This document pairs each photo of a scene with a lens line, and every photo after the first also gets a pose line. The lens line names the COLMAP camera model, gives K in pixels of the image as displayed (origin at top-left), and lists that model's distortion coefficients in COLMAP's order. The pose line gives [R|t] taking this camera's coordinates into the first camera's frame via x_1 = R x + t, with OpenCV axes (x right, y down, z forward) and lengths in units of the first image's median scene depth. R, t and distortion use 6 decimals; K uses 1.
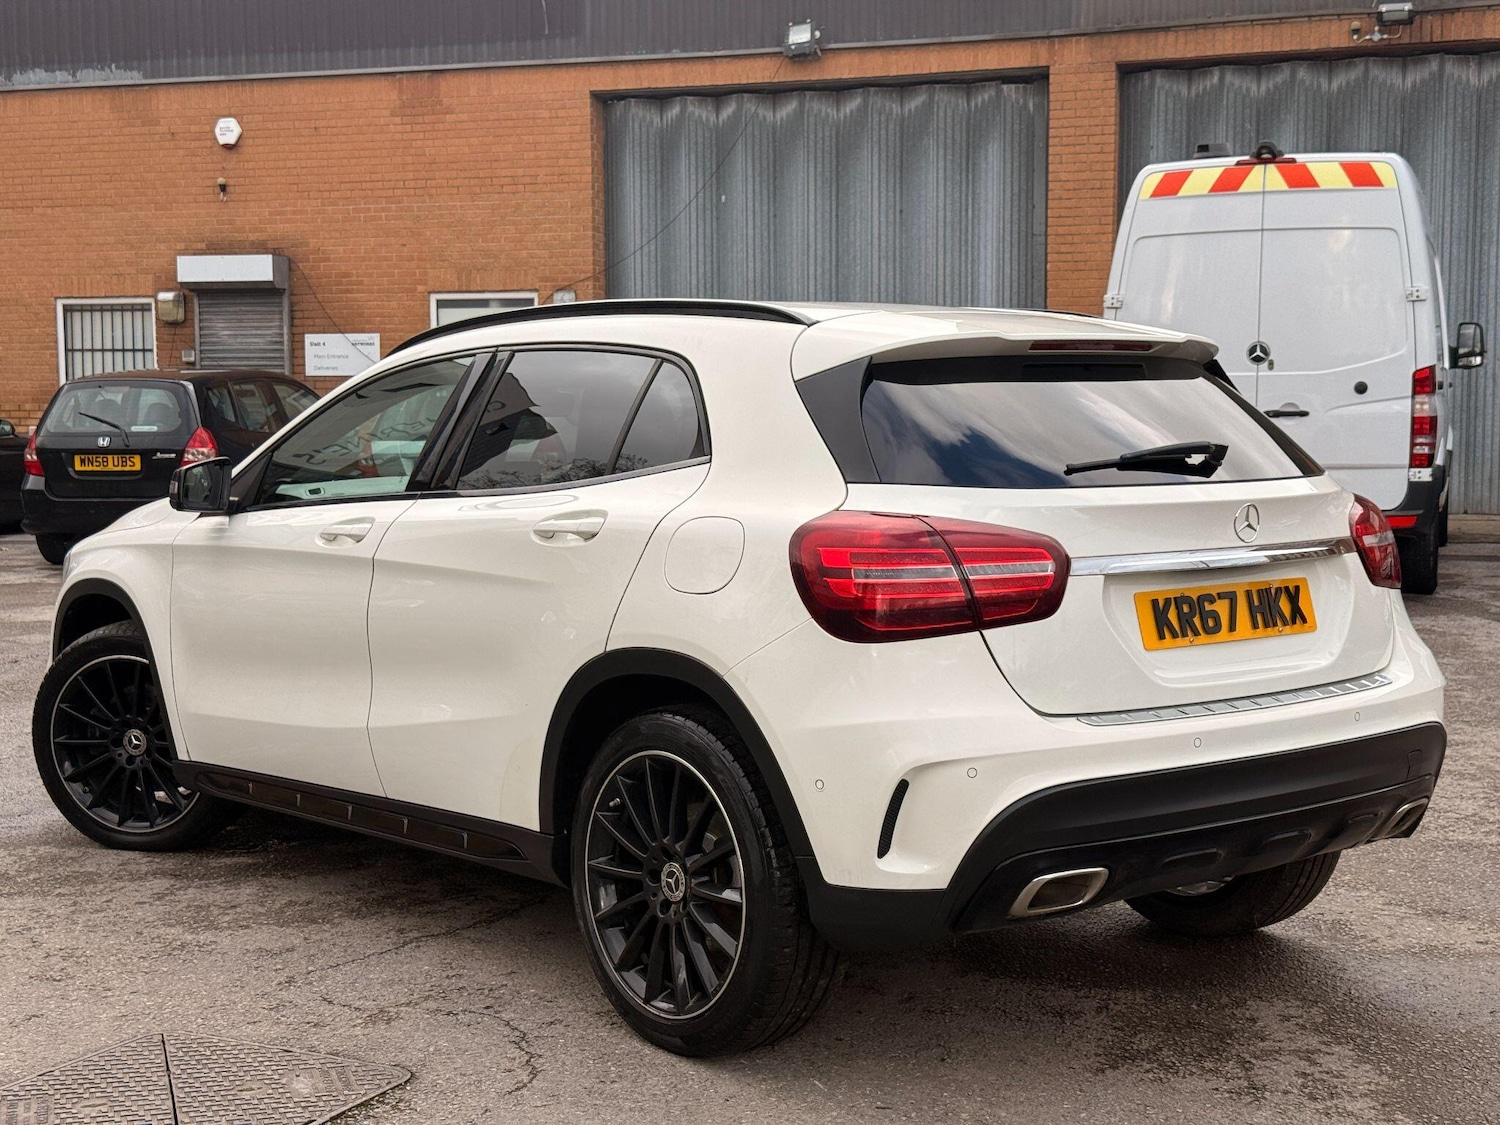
lens RADIAL K [[2091.5, 0, 724.3], [0, 2091.5, 563.6], [0, 0, 1]] dist [0.123050, -0.010903]
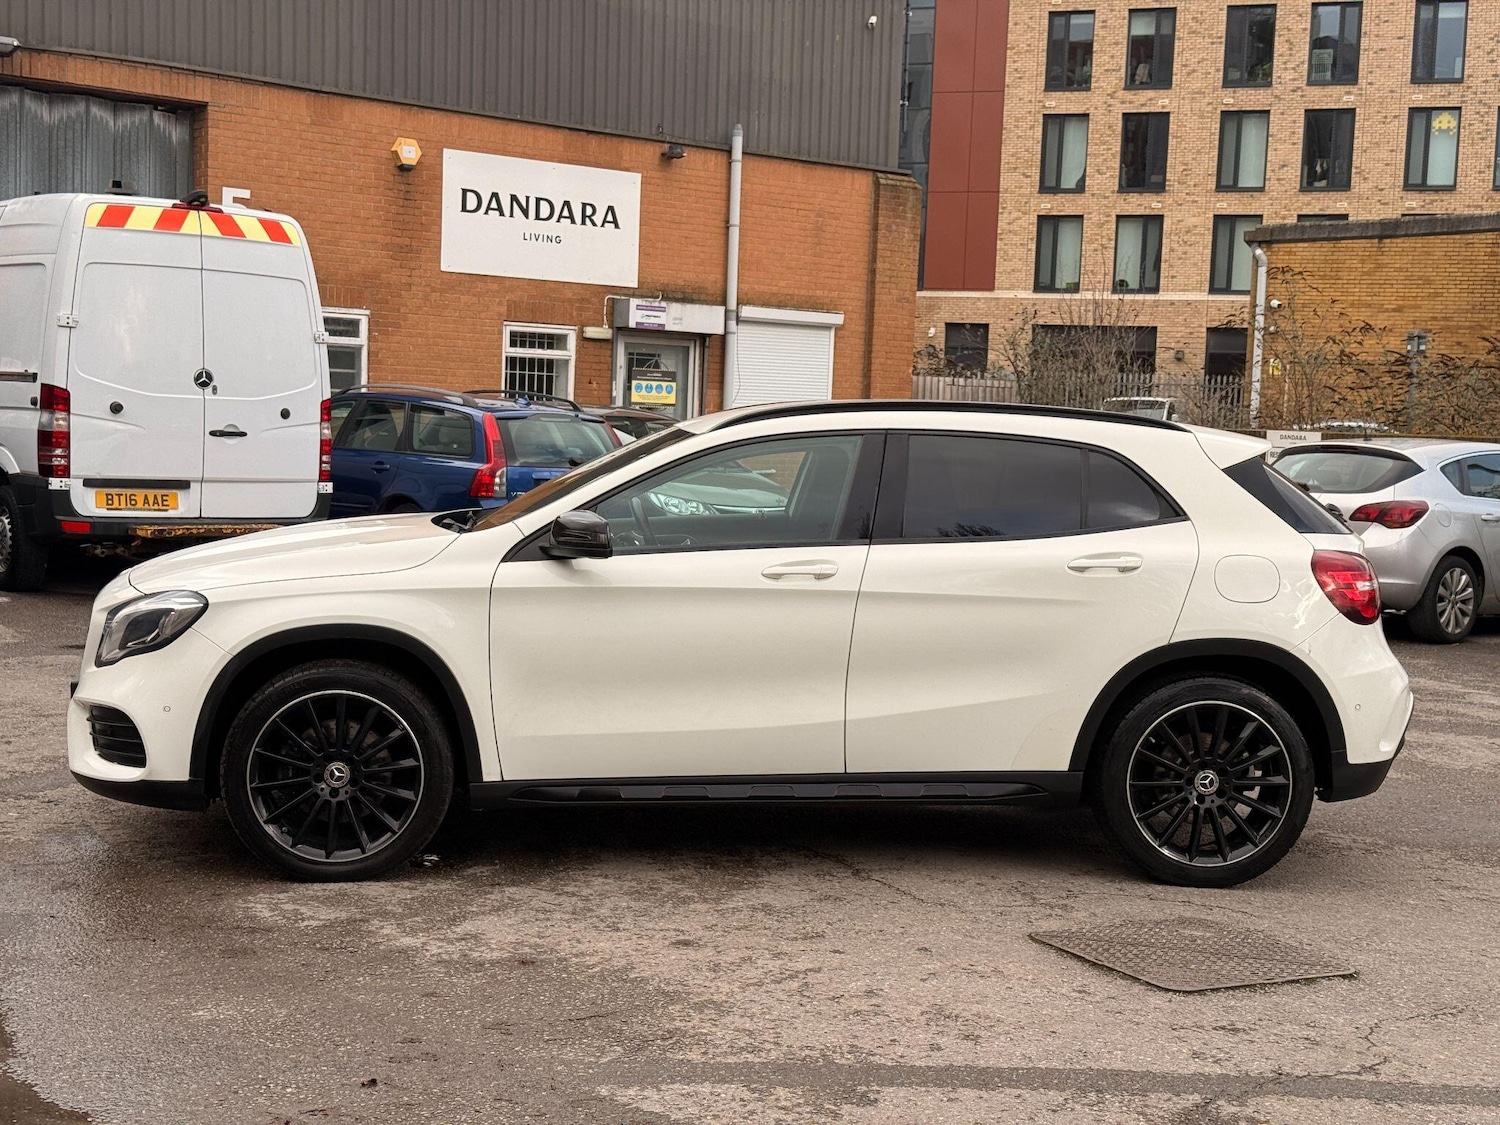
lens RADIAL K [[2103.9, 0, 734.3], [0, 2103.9, 575.8], [0, 0, 1]] dist [0.175138, -0.362282]
pose [[0.563338, -0.038289, 0.825339, -1.082735], [0.024564, 0.999260, 0.029591, -0.044015], [-0.825861, 0.003604, 0.563862, 0.263892]]
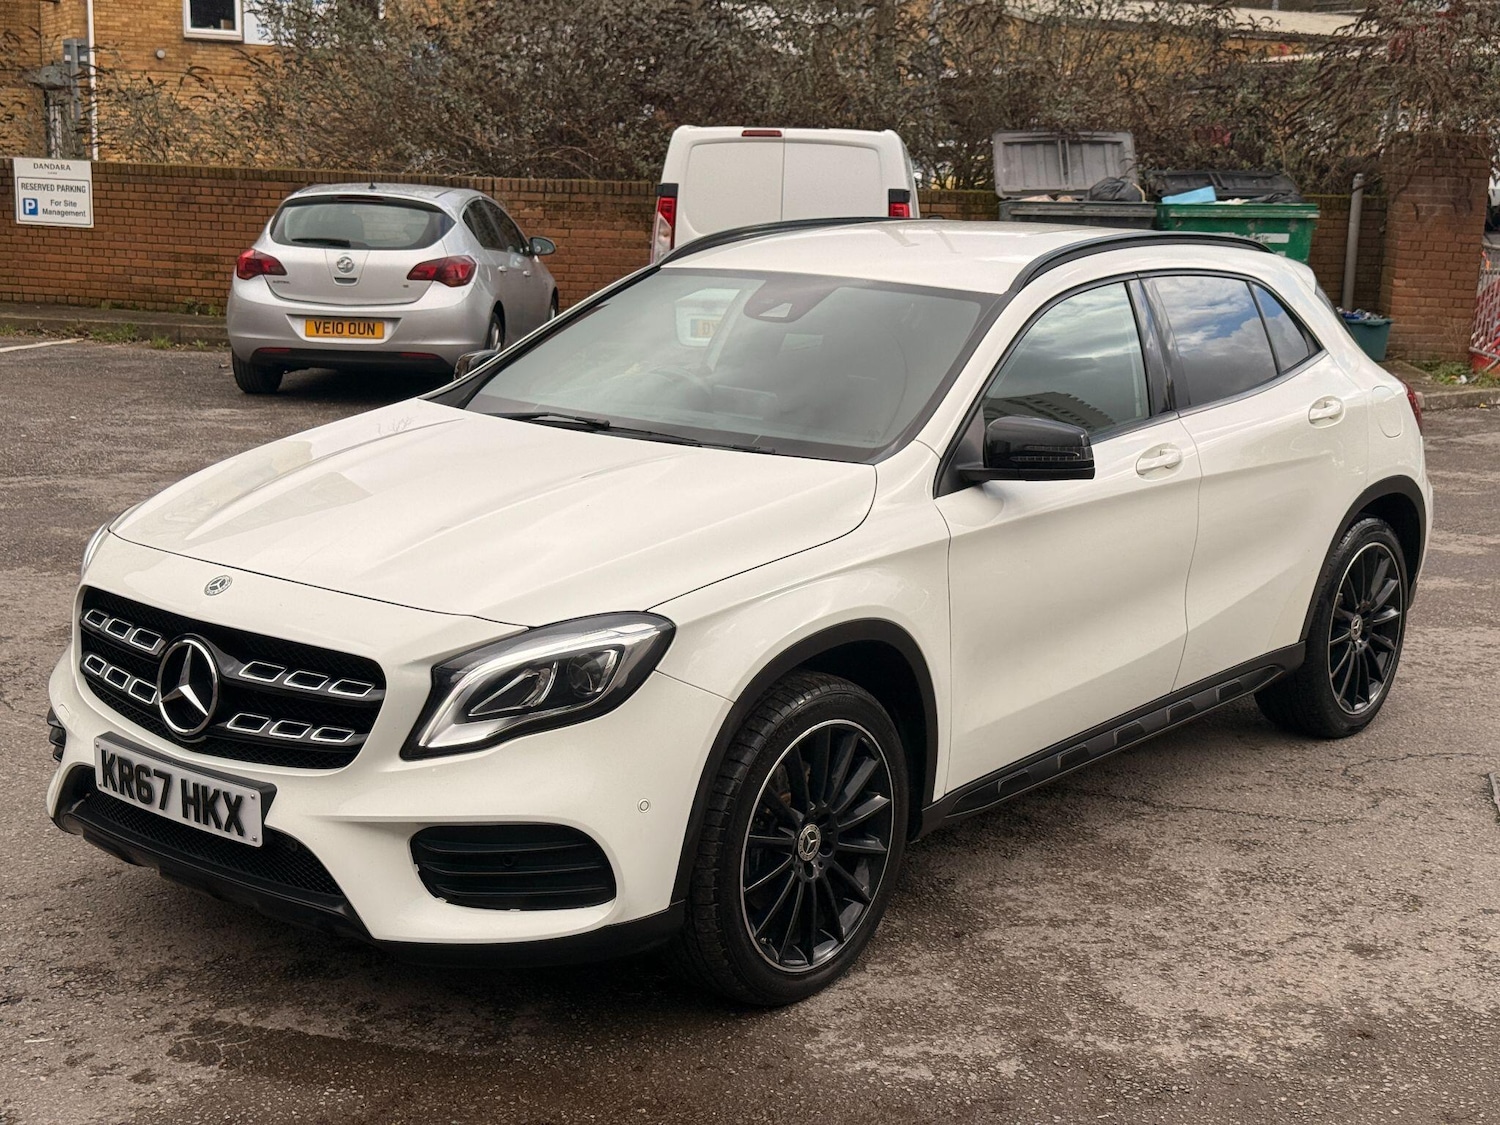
lens RADIAL K [[2097.1, 0, 748.5], [0, 2097.1, 587.0], [0, 0, 1]] dist [0.186971, -0.396097]
pose [[-0.214126, -0.195282, 0.957087, -0.983261], [0.047283, 0.976592, 0.209840, -0.157473], [-0.975661, 0.090186, -0.199880, 1.210108]]
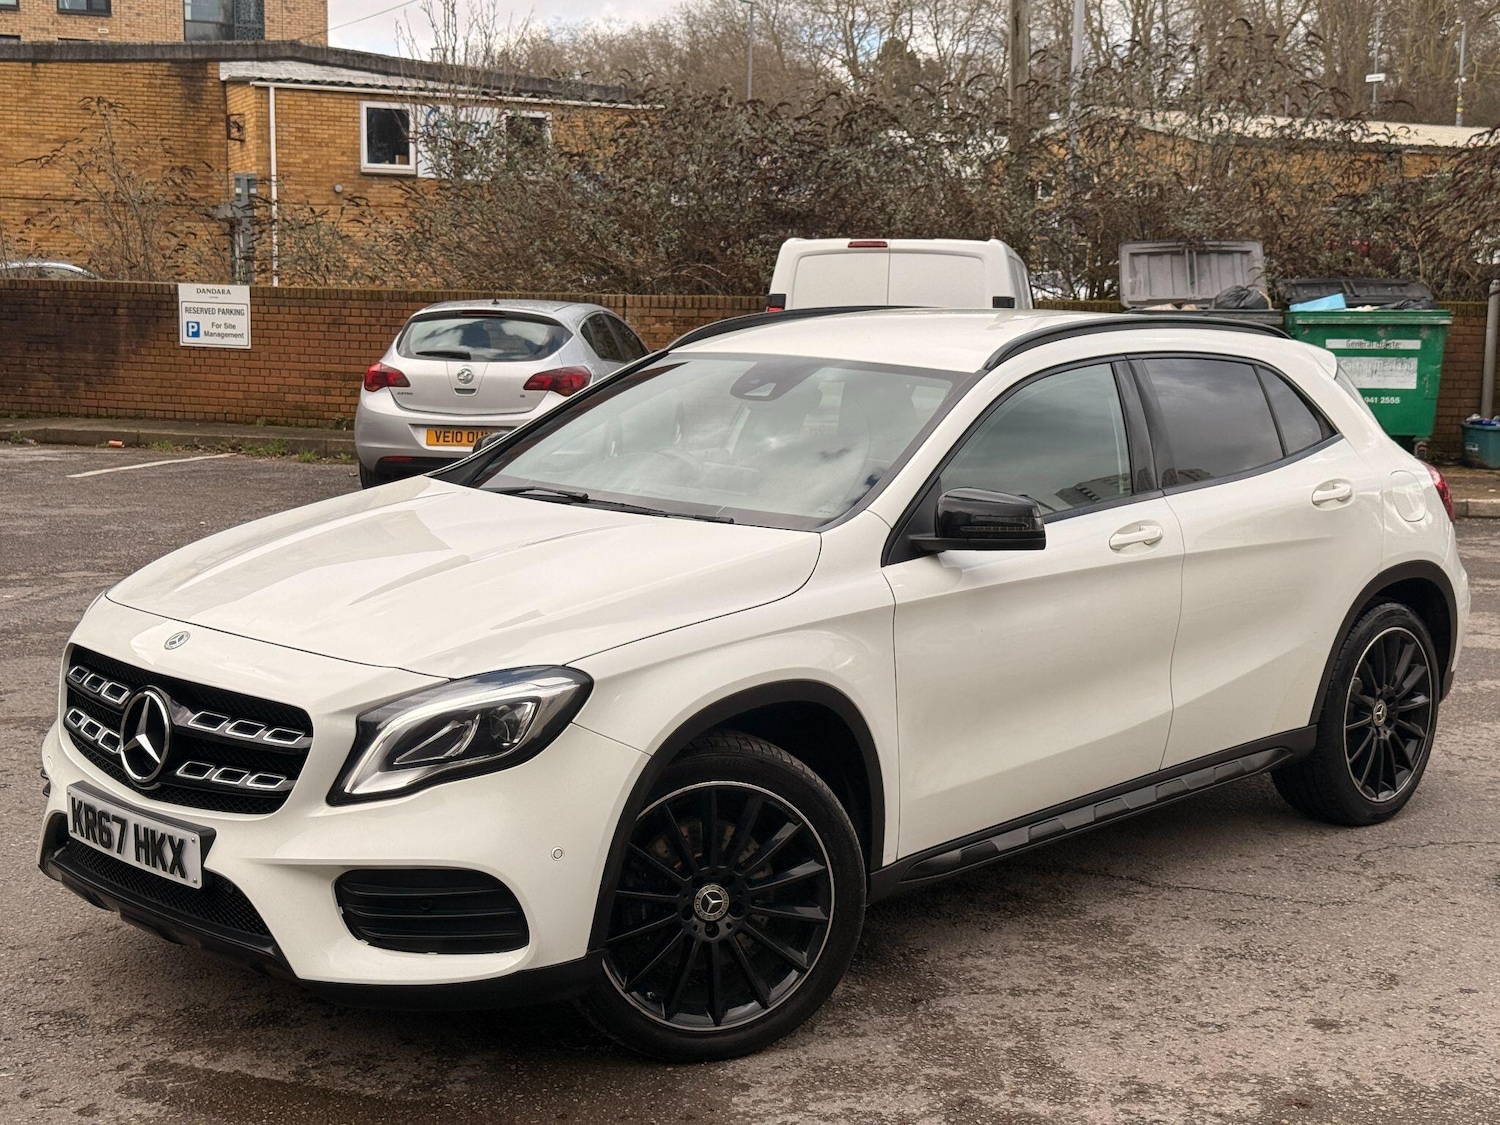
lens RADIAL K [[2103.9, 0, 734.3], [0, 2103.9, 575.8], [0, 0, 1]] dist [0.175138, -0.362282]
pose [[-0.122669, -0.134598, 0.983278, -1.024478], [0.059598, 0.987973, 0.142676, -0.136399], [-0.990657, 0.076103, -0.113172, 1.131443]]
